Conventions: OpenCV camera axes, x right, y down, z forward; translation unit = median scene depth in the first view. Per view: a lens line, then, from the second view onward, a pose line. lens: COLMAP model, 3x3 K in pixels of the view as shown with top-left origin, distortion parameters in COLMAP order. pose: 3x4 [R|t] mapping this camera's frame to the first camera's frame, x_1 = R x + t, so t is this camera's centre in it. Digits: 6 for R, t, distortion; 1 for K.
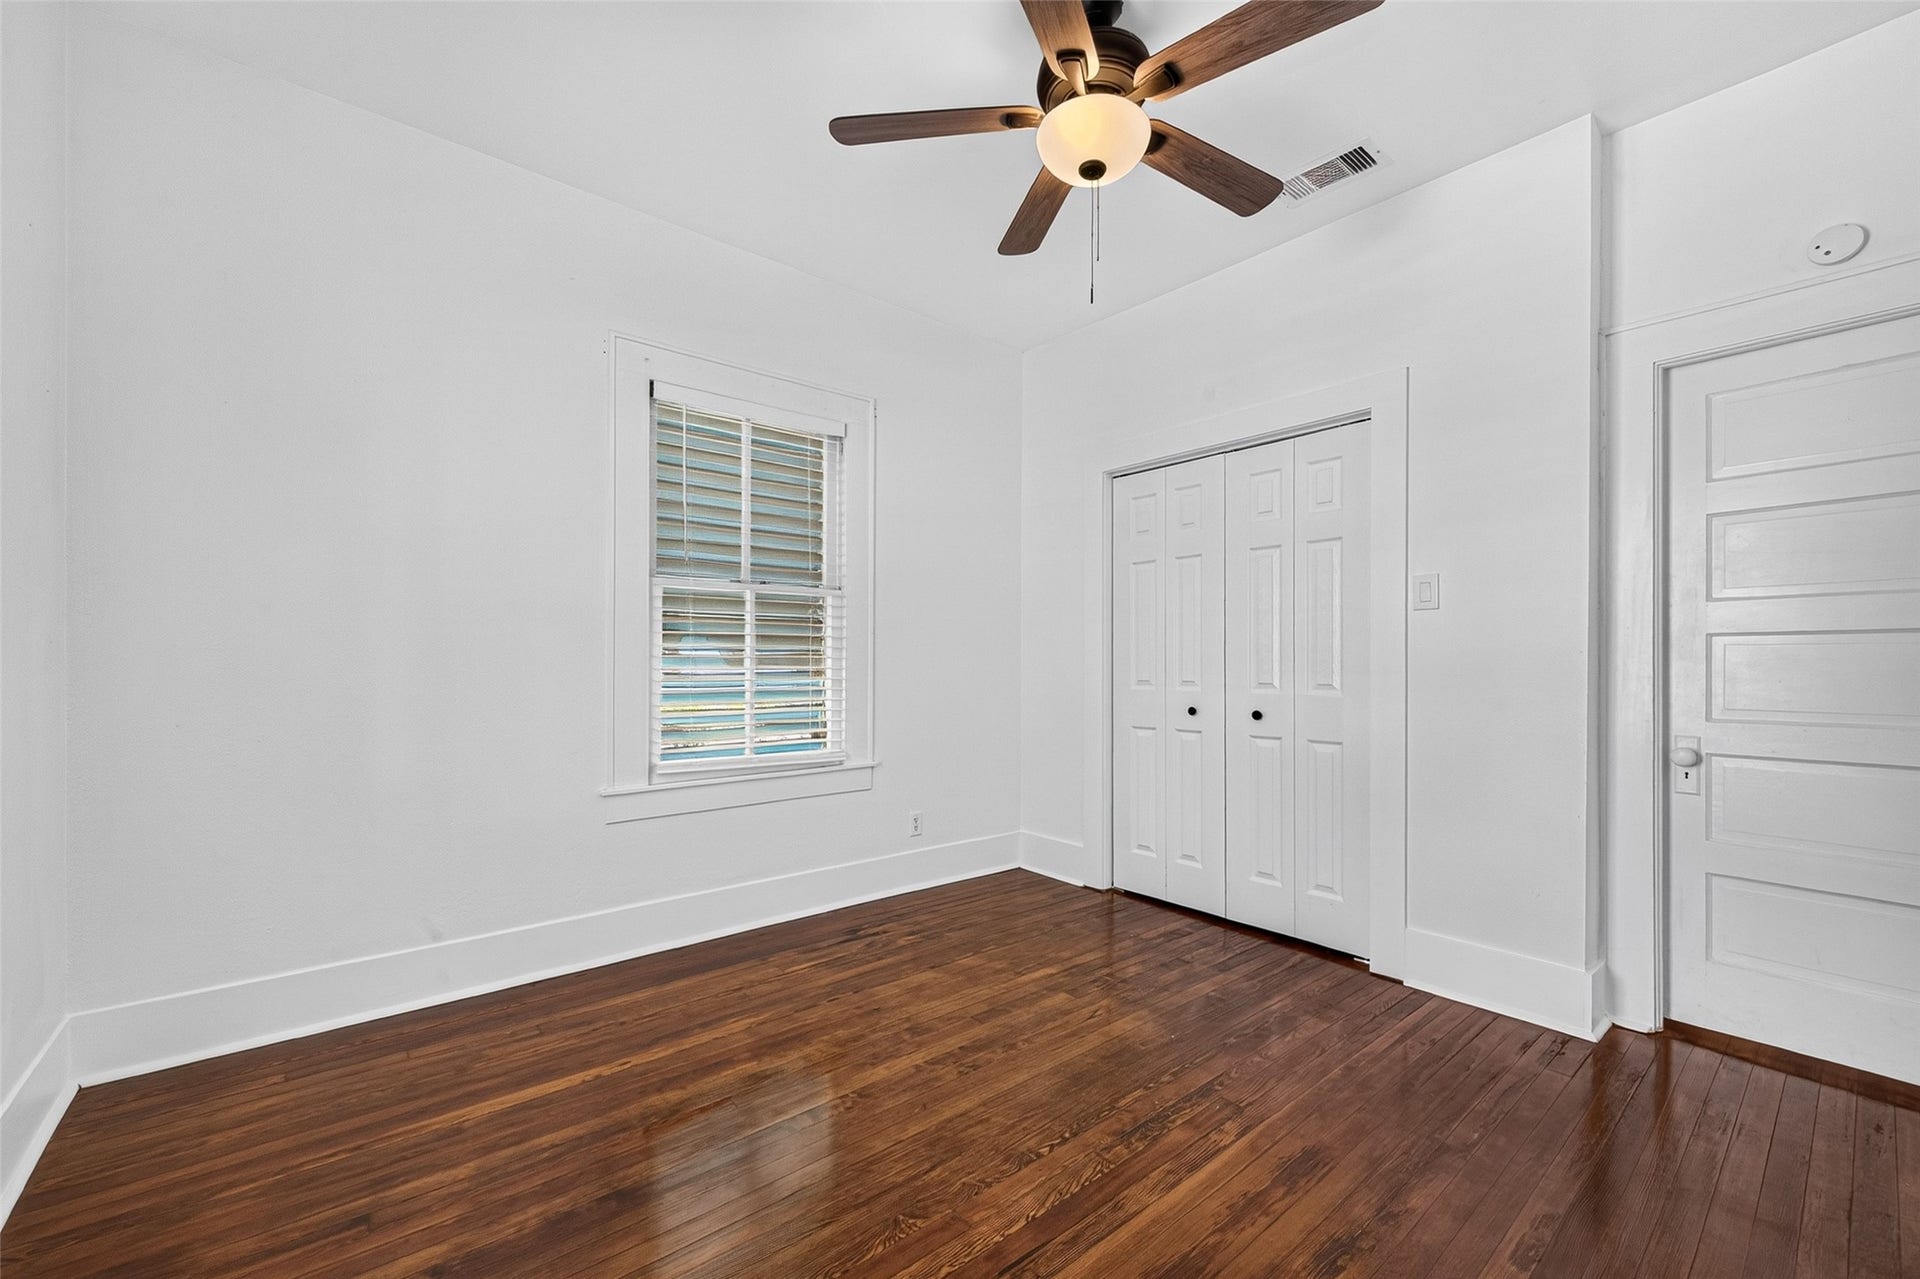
lens RADIAL K [[778.7, 0, 965.5], [0, 778.7, 672.8], [0, 0, 1]] dist [0.001012, 0.000030]
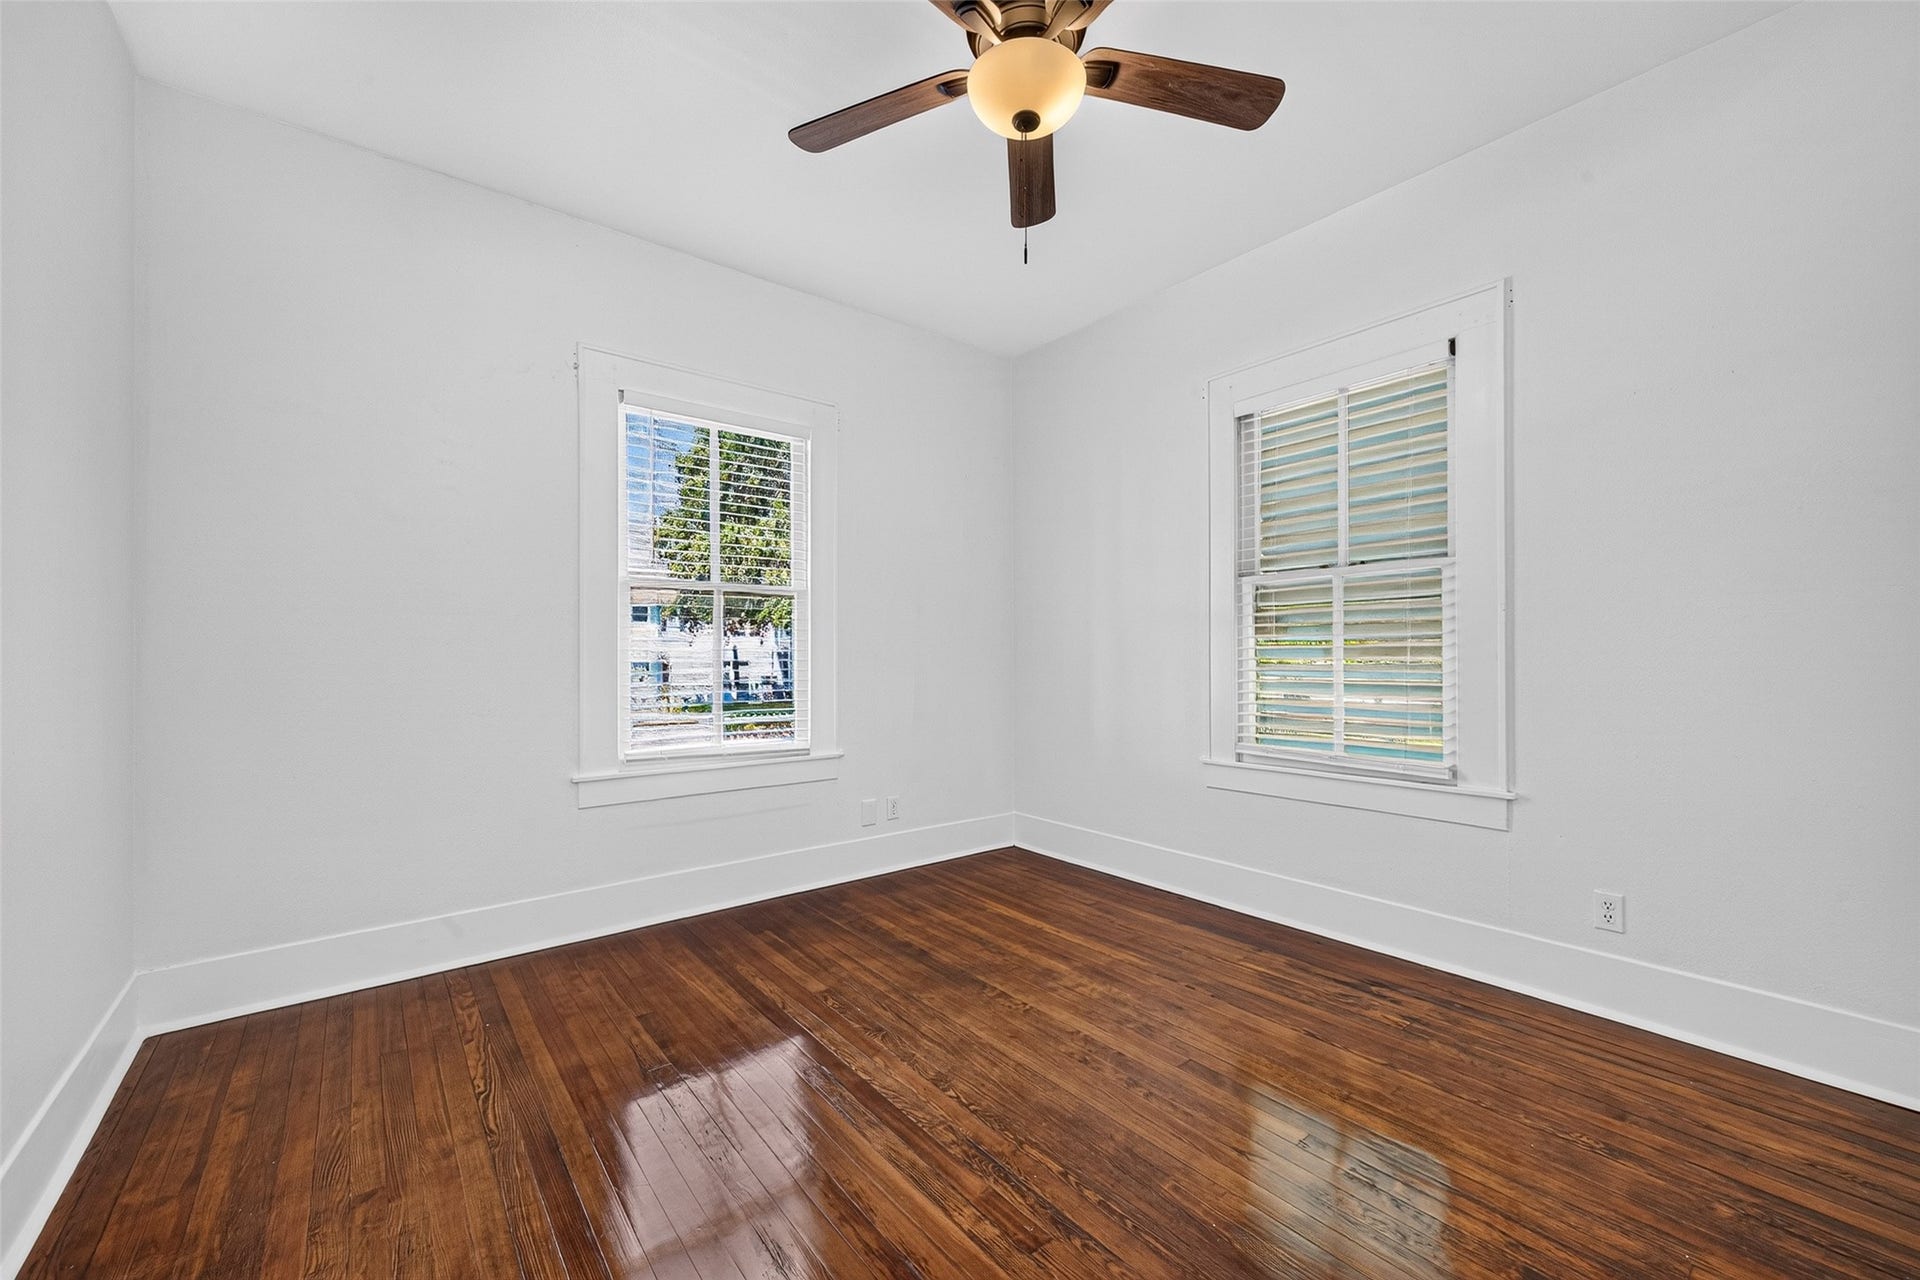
lens RADIAL K [[778.7, 0, 965.5], [0, 778.7, 673.3], [0, 0, 1]] dist [0.001012, 0.000030]
pose [[-0.044599, 0.026215, -0.998661, 0.793746], [-0.009565, 0.999599, 0.026667, -0.011273], [0.998959, 0.010742, -0.044331, 0.704997]]
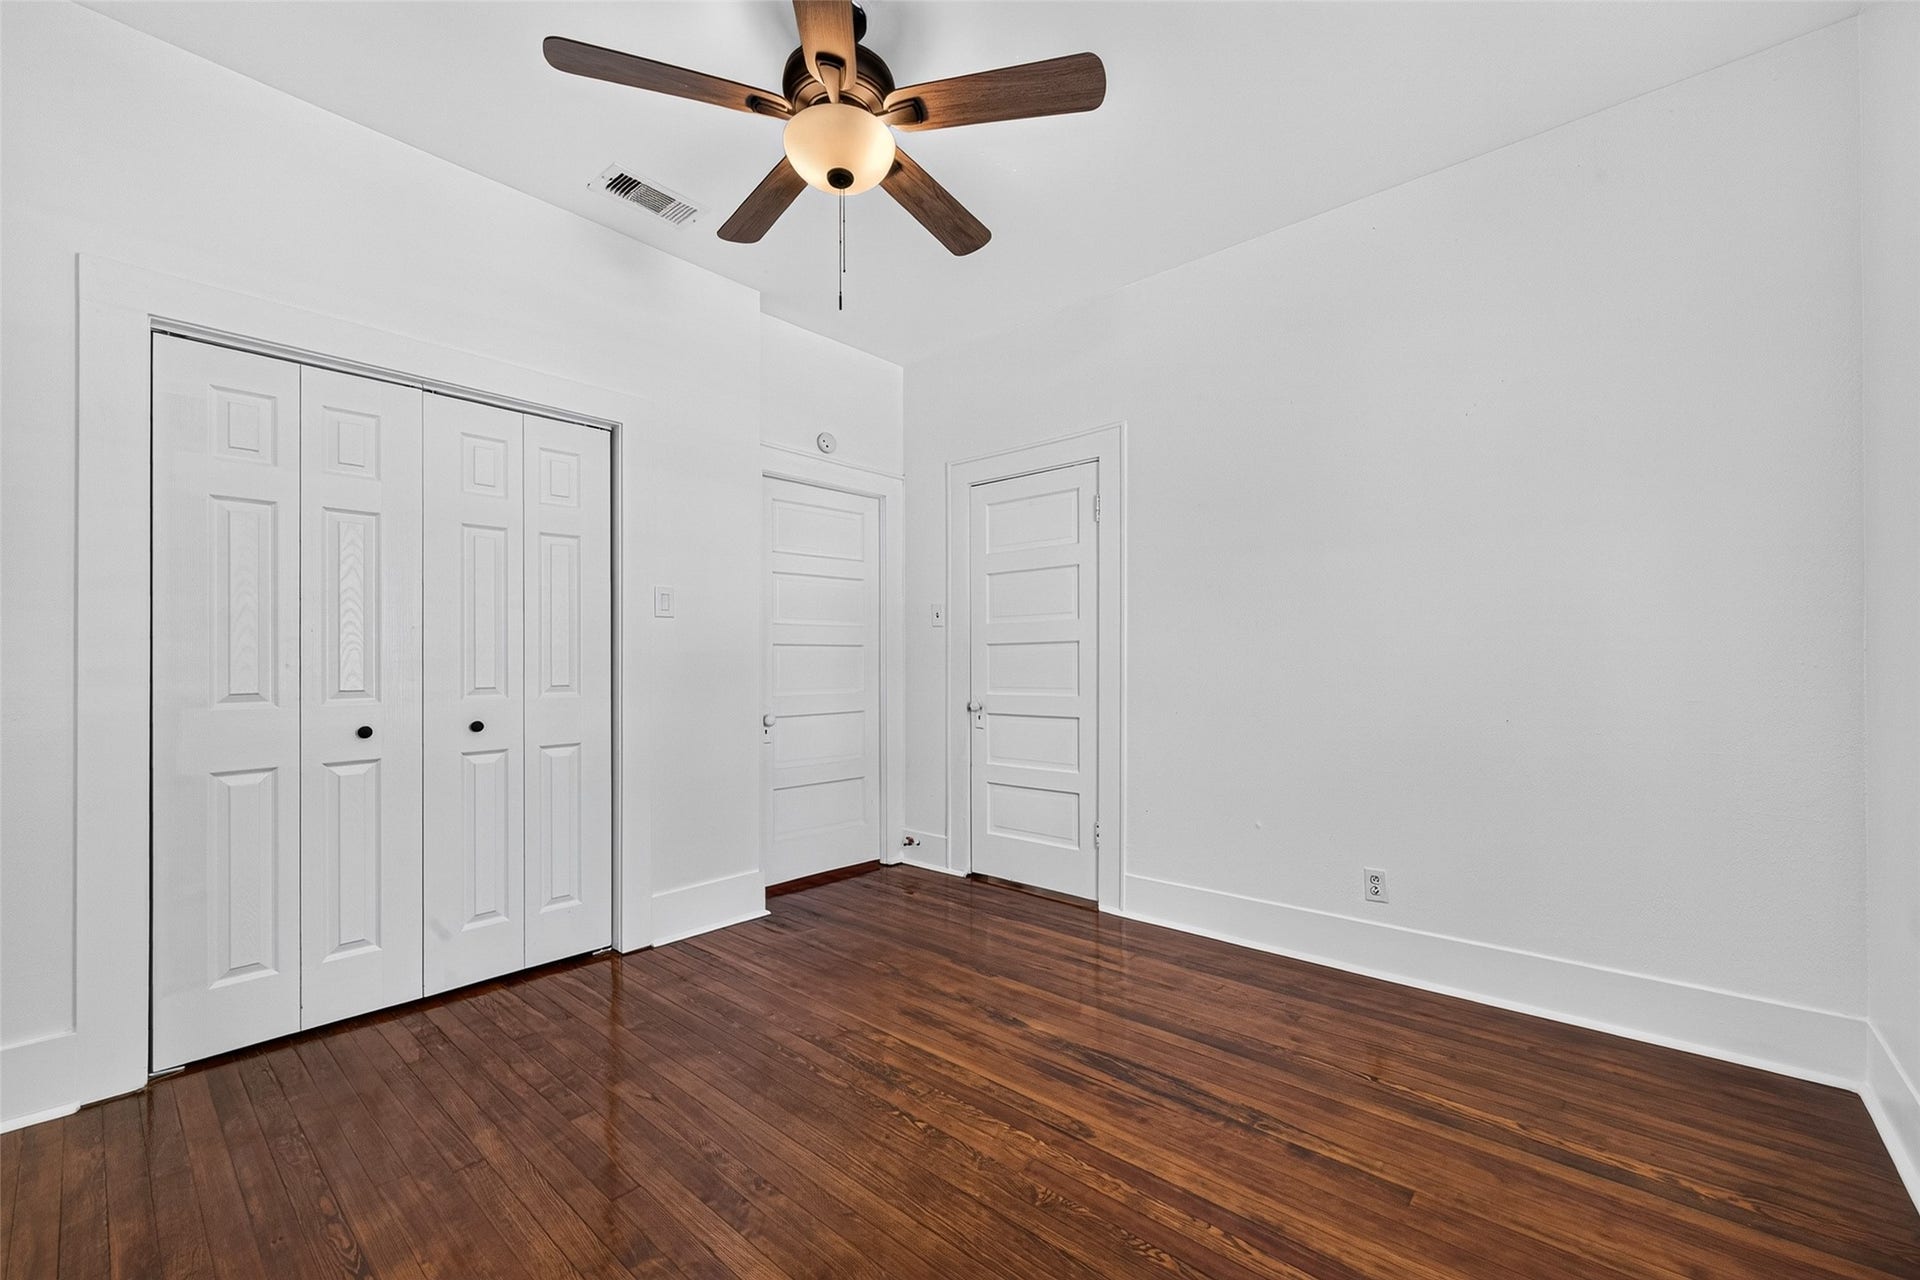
lens RADIAL K [[758.6, 0, 993.7], [0, 758.6, 664.3], [0, 0, 1]] dist [0.000527, 0.000103]
pose [[-0.167791, -0.002608, 0.985819, -0.611906], [0.016381, 0.999851, 0.005433, -0.007949], [-0.985686, 0.017060, -0.167724, 0.705765]]
